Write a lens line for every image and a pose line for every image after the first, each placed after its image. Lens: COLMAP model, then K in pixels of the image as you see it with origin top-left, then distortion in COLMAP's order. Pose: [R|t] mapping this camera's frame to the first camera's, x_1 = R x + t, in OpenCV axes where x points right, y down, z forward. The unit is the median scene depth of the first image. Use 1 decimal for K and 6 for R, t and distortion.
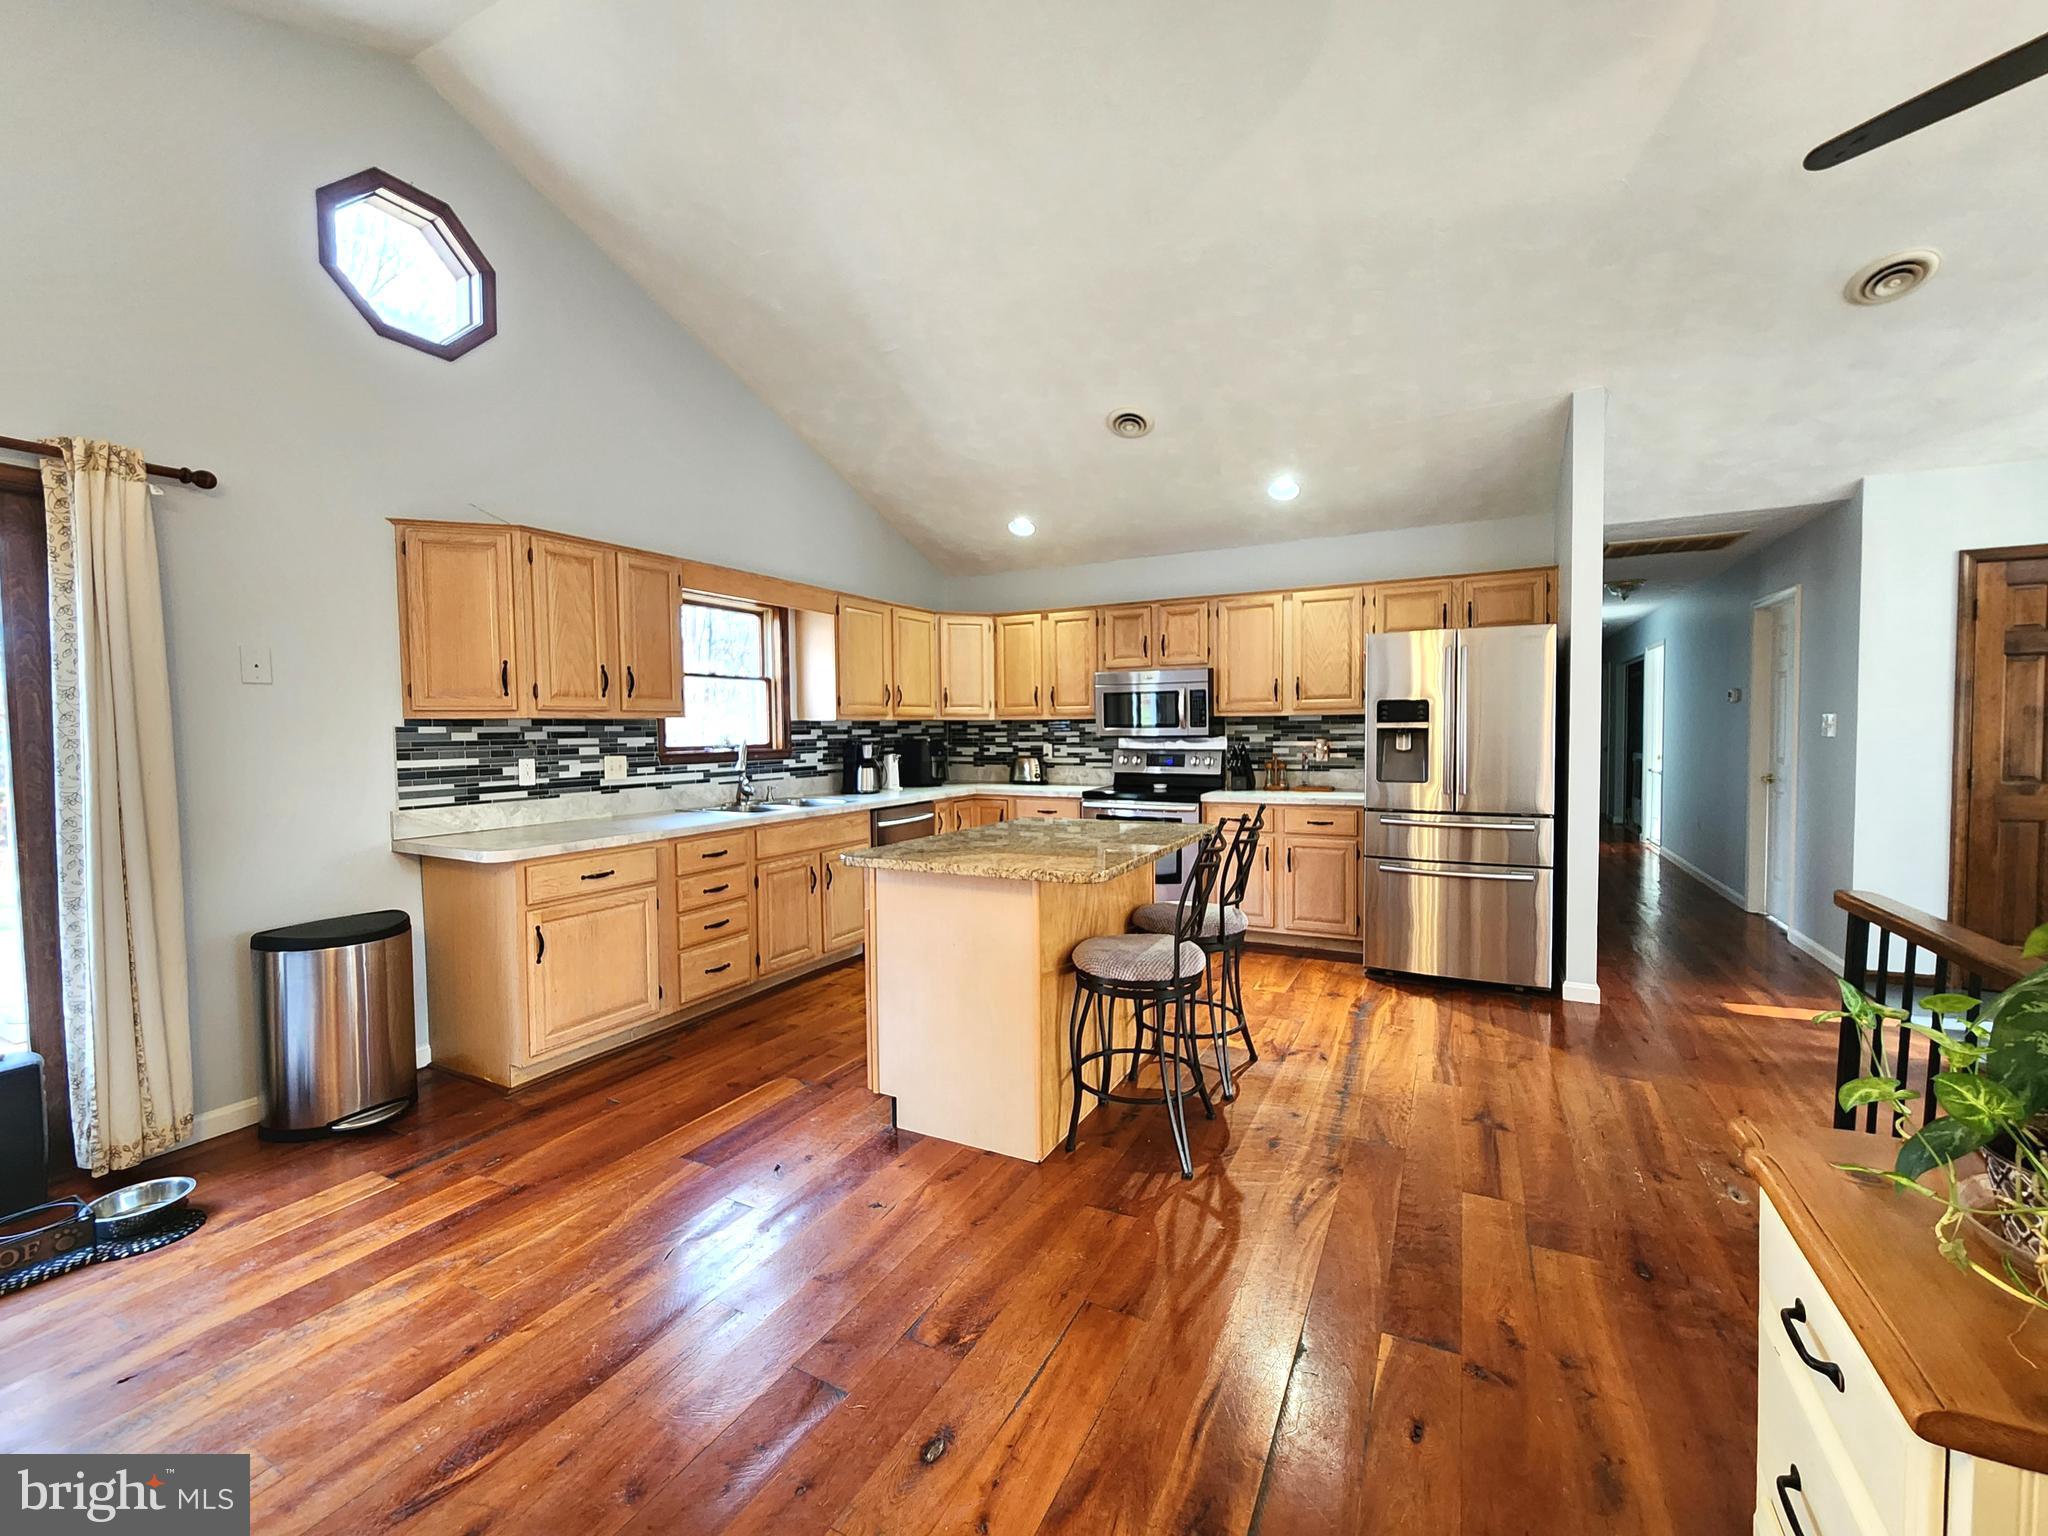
lens RADIAL K [[849.1, 0, 1031.6], [0, 849.1, 753.4], [0, 0, 1]] dist [-0.002306, 0.000973]
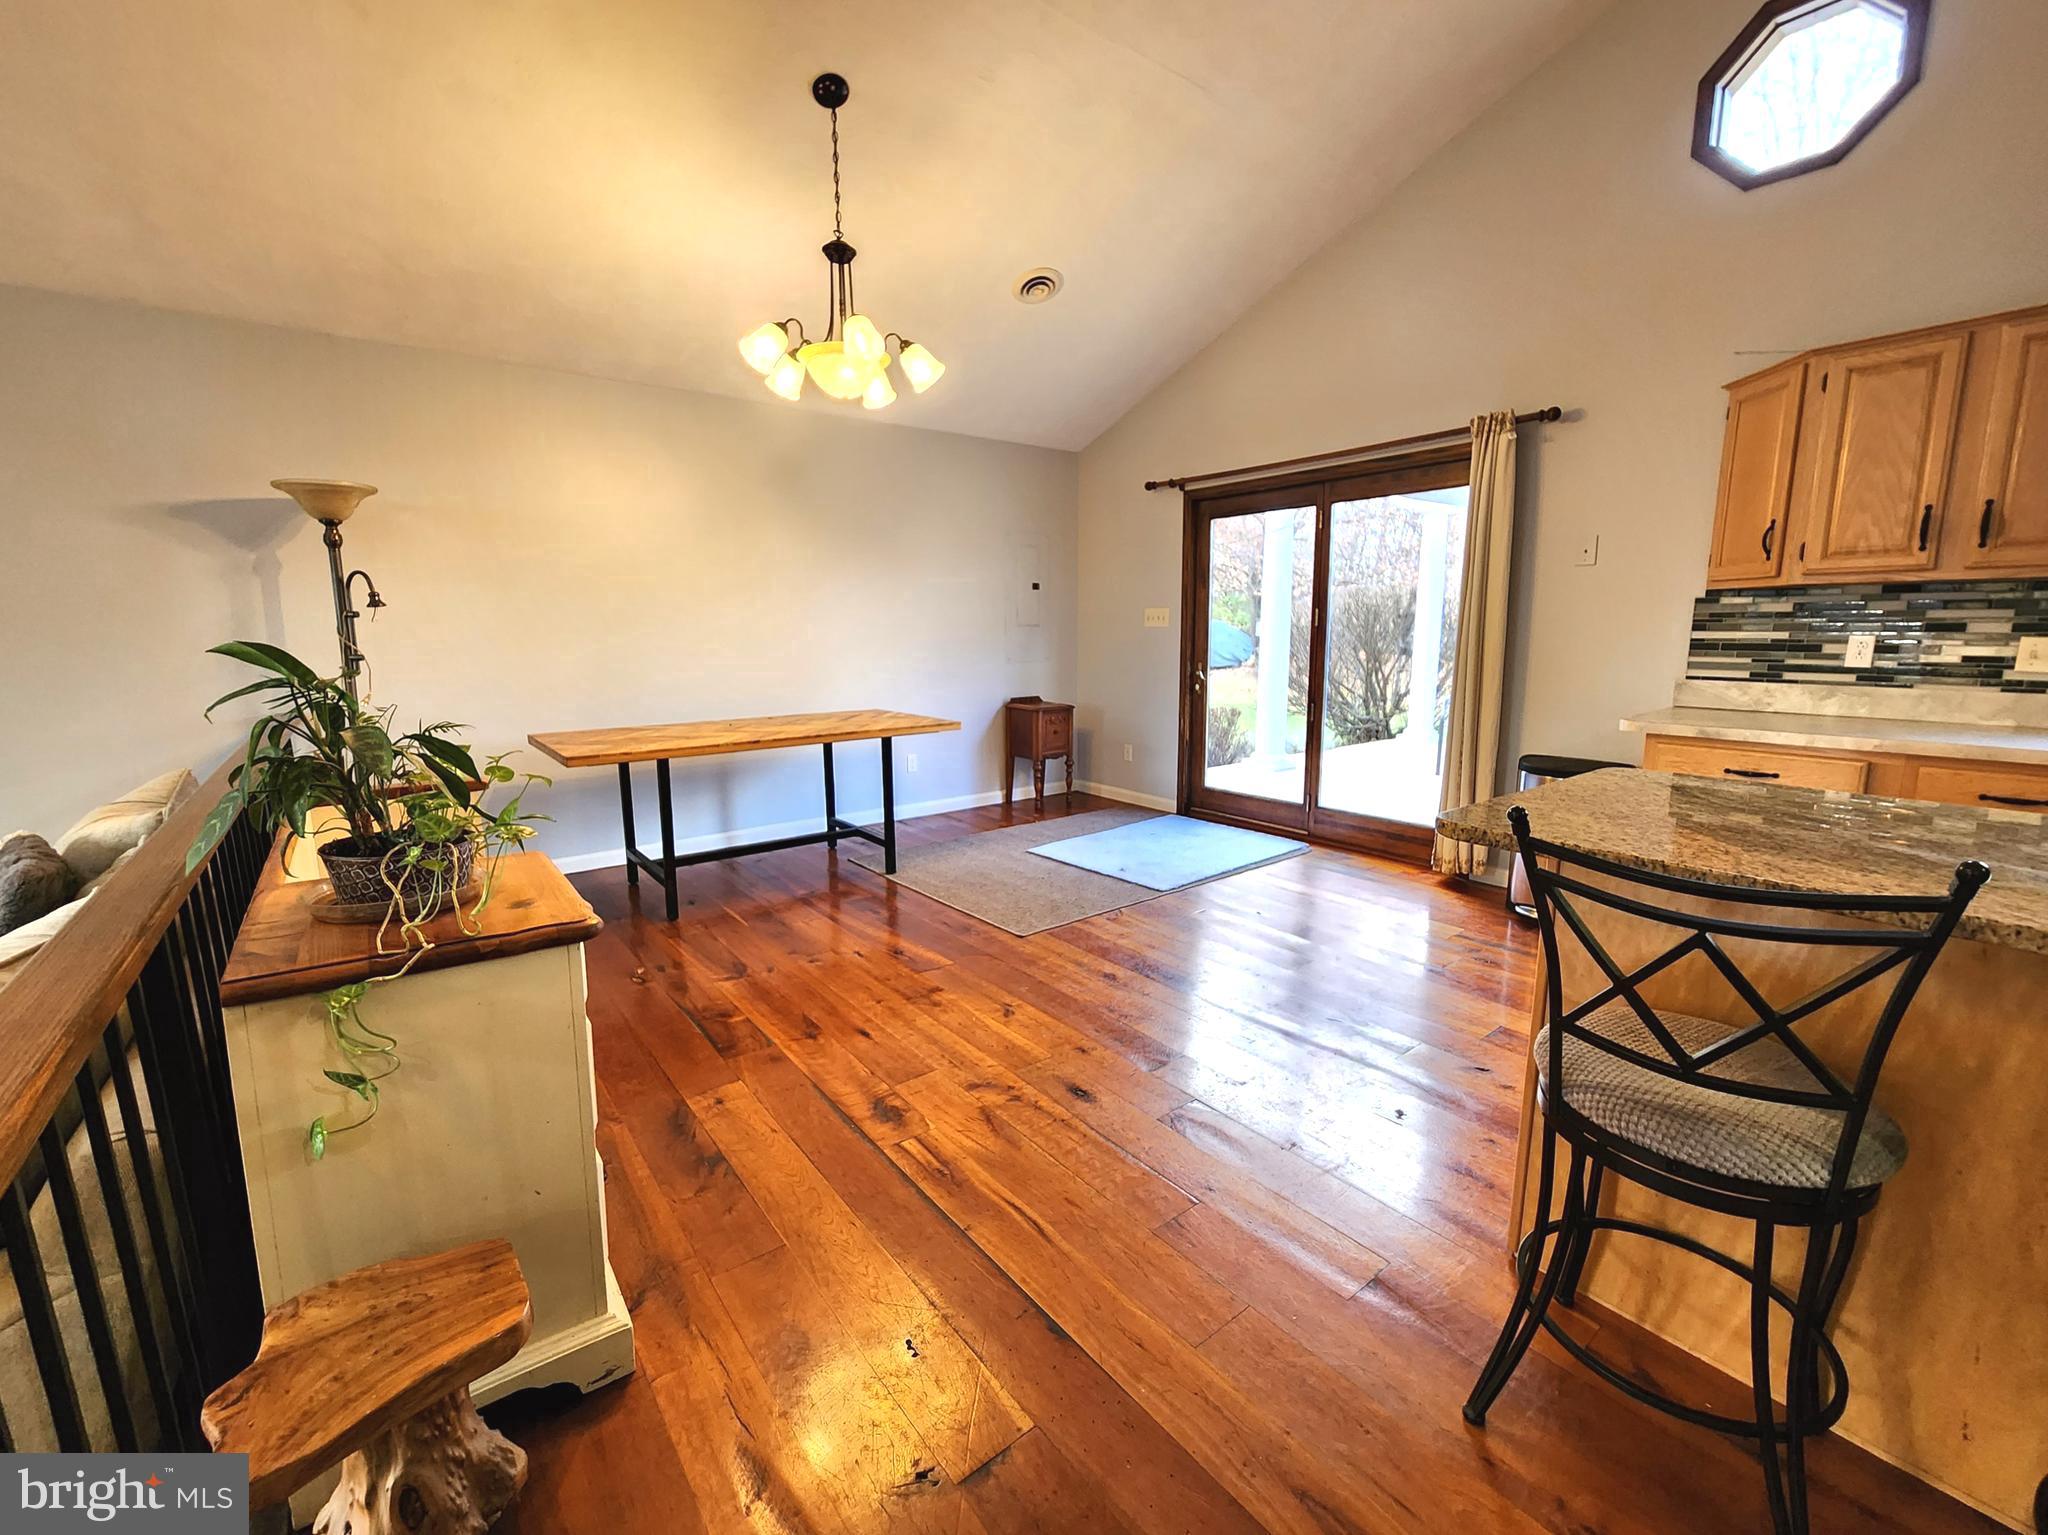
lens RADIAL K [[849.1, 0, 1040.8], [0, 849.1, 772.3], [0, 0, 1]] dist [-0.002306, 0.000973]
pose [[-0.411251, 0.169747, -0.895577, 0.448122], [-0.017377, 0.980869, 0.193893, -0.007611], [0.911356, 0.095301, -0.400434, 0.574071]]
